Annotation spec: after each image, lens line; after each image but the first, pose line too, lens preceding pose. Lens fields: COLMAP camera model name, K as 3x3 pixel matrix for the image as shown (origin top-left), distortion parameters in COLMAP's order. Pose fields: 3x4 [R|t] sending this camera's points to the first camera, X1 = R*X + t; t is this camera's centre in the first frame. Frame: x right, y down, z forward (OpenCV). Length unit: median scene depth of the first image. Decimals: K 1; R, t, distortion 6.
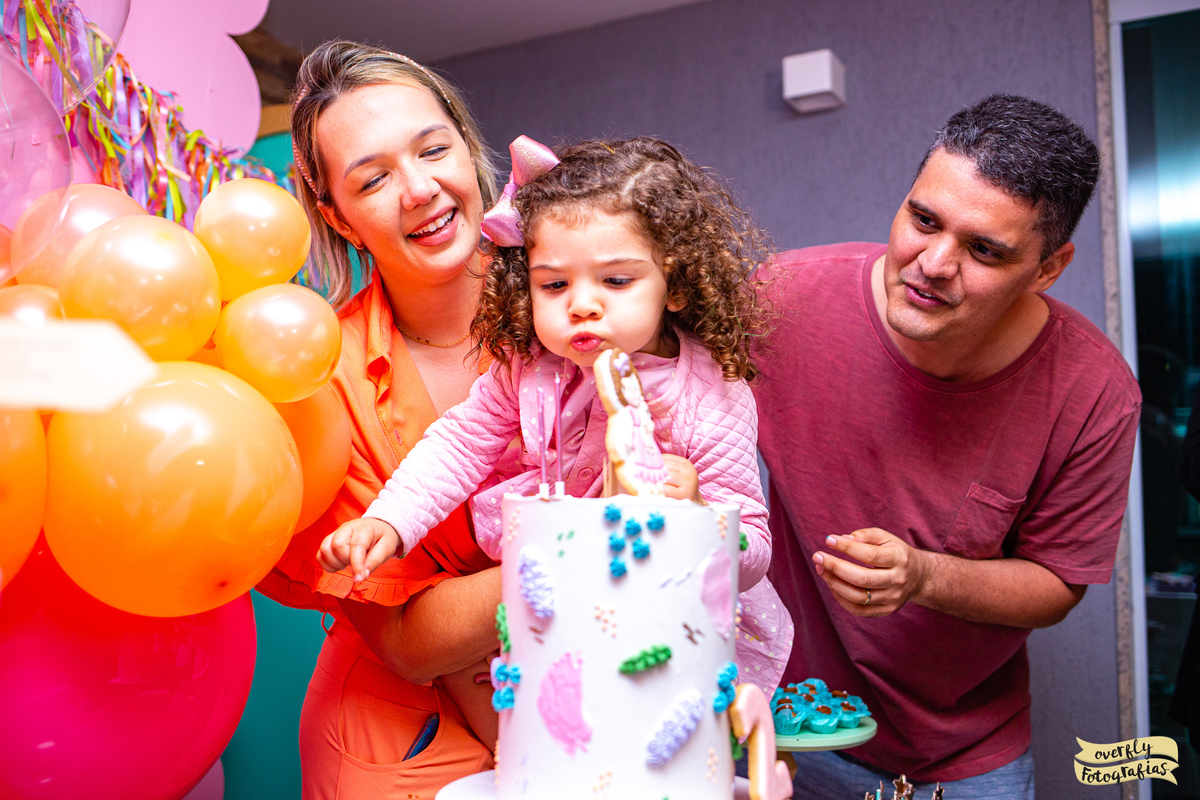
lens RADIAL K [[1151.2, 0, 613.8], [0, 1151.2, 411.5], [0, 0, 1]] dist [-0.084633, 0.078992]
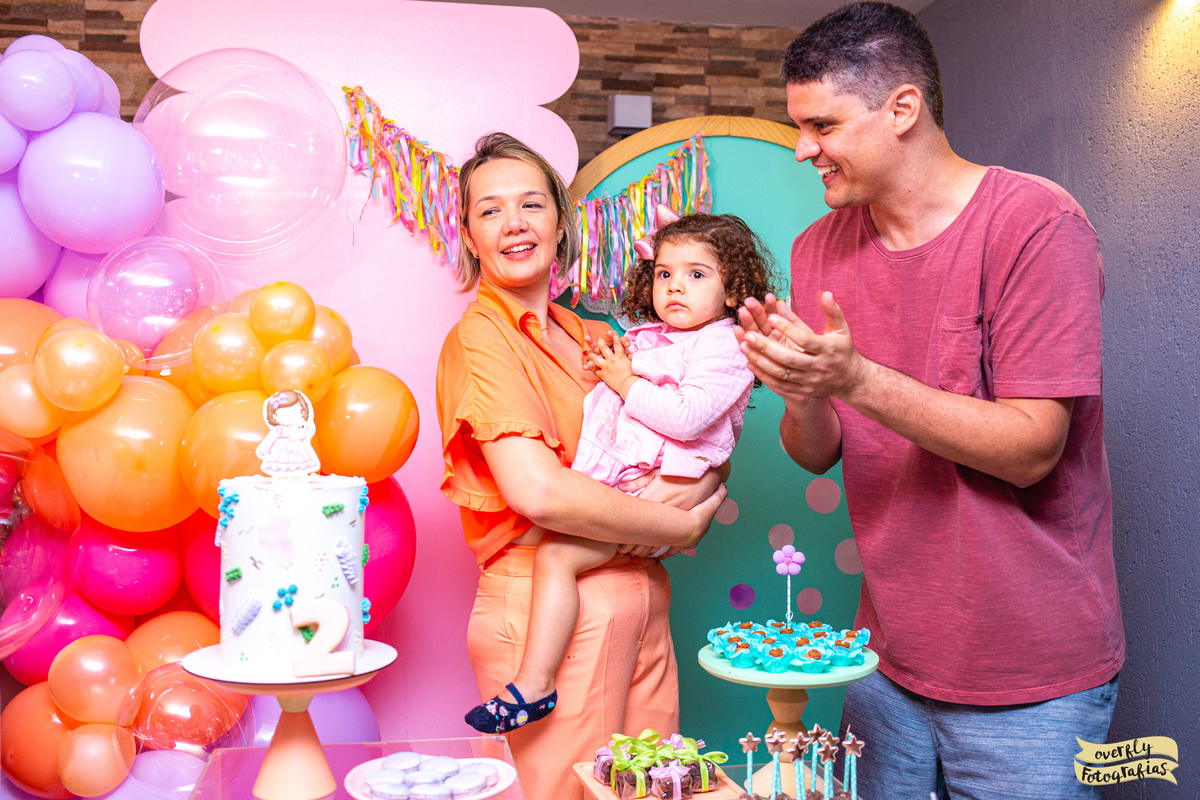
lens RADIAL K [[1181.6, 0, 600.0], [0, 1181.6, 400.0], [0, 0, 1]] dist [-0.074278, 0.035558]
pose [[0.640281, -0.016912, -0.767954, 1.324322], [0.078364, 0.995980, 0.043403, -0.065102], [0.764133, -0.087970, 0.639032, 0.215506]]
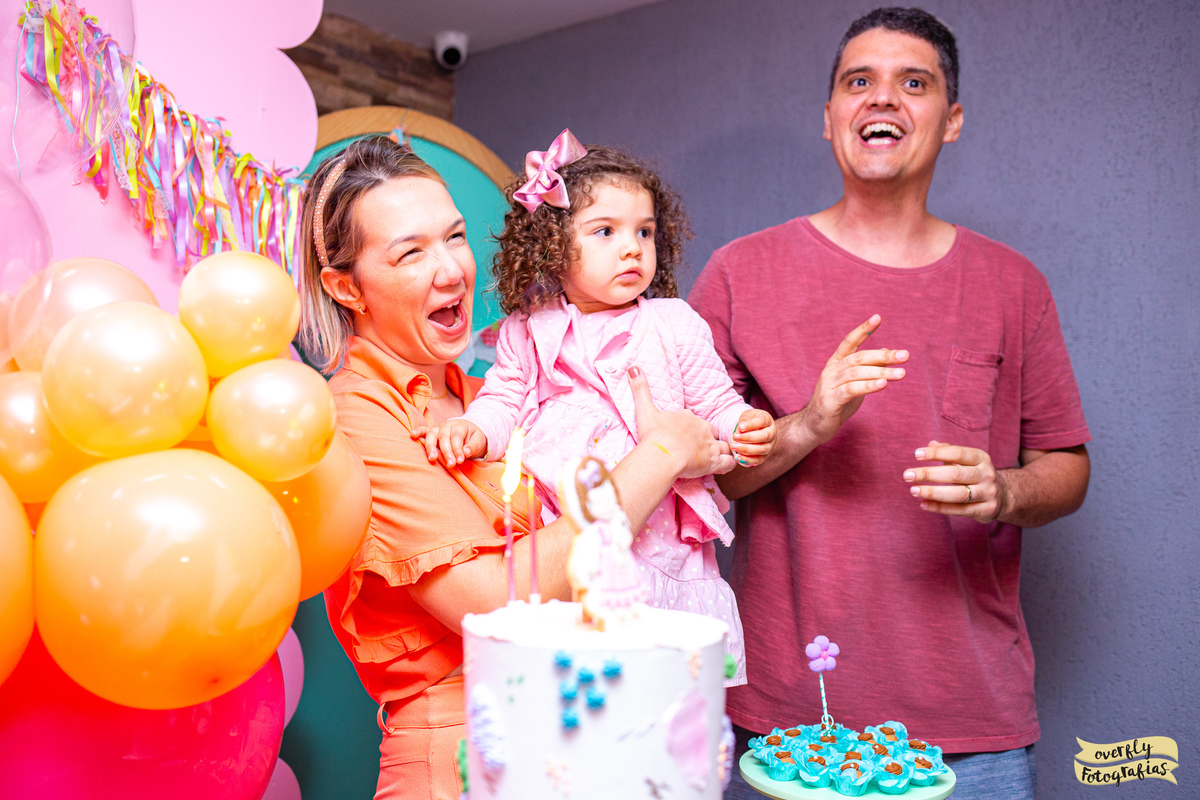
lens RADIAL K [[1151.2, 0, 613.8], [0, 1151.2, 411.5], [0, 0, 1]] dist [-0.084633, 0.078992]
pose [[0.990892, -0.015827, -0.133729, 0.119153], [0.022814, 0.998444, 0.050880, -0.110582], [0.132715, -0.053468, 0.989711, 0.096632]]
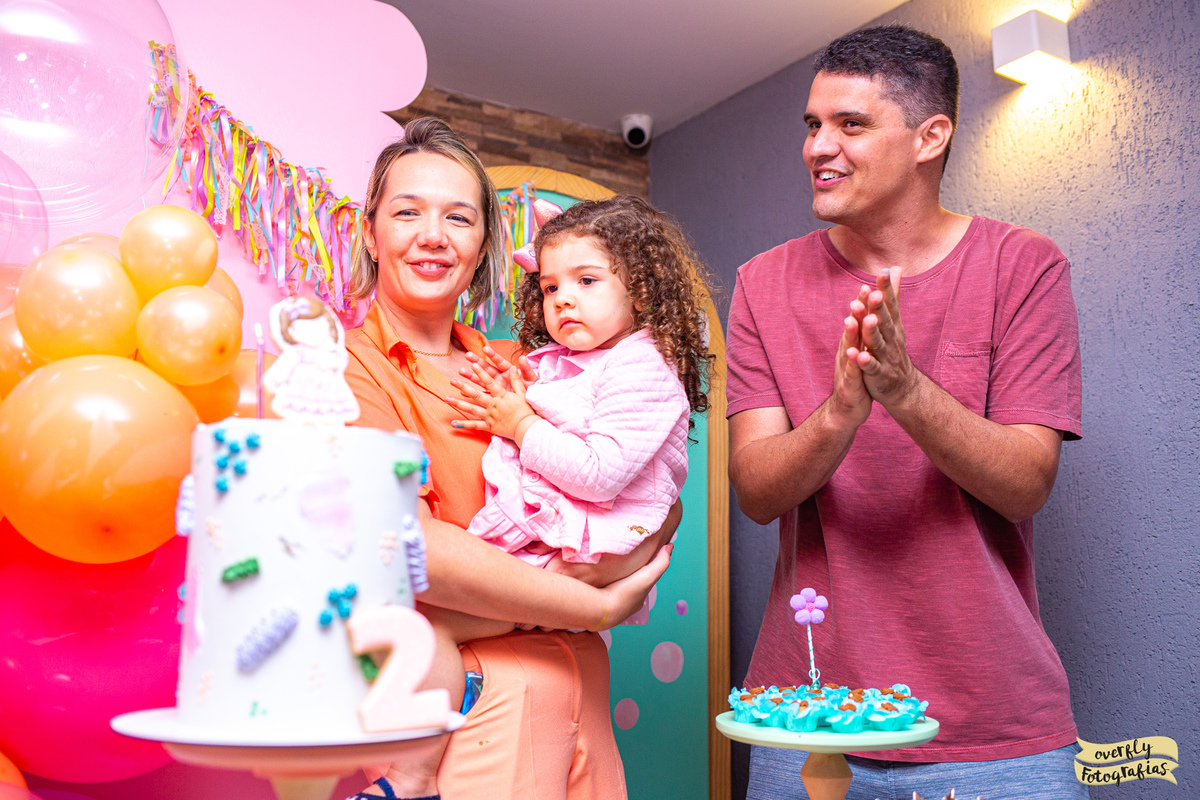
lens RADIAL K [[1151.2, 0, 613.8], [0, 1151.2, 411.5], [0, 0, 1]] dist [-0.084633, 0.078992]
pose [[0.892856, -0.085677, -0.442117, 0.600419], [0.054942, 0.995126, -0.081888, 0.129454], [0.446978, 0.048823, 0.893212, 0.149247]]
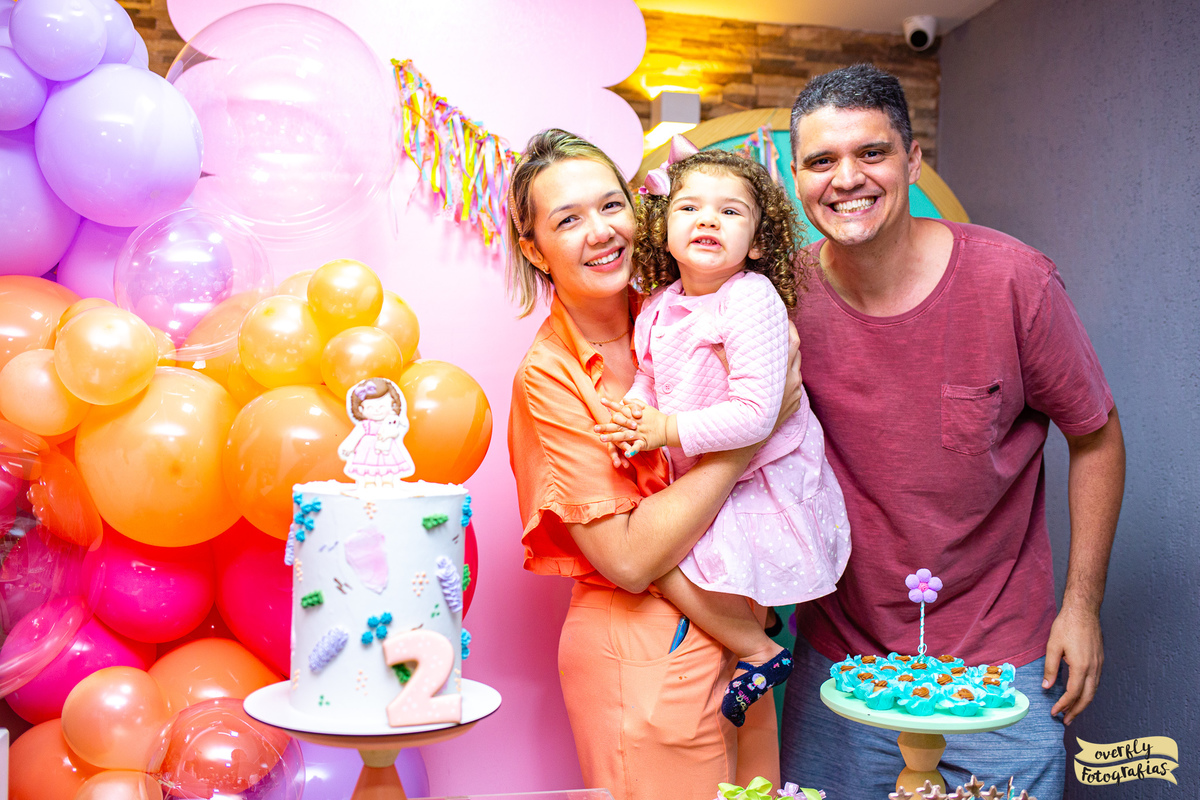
lens RADIAL K [[1151.2, 0, 613.8], [0, 1151.2, 411.5], [0, 0, 1]] dist [-0.084633, 0.078992]
pose [[0.671770, -0.014411, -0.740620, 1.008596], [0.061220, 0.997471, 0.036120, -0.038599], [0.738226, -0.069605, 0.670953, 0.236749]]
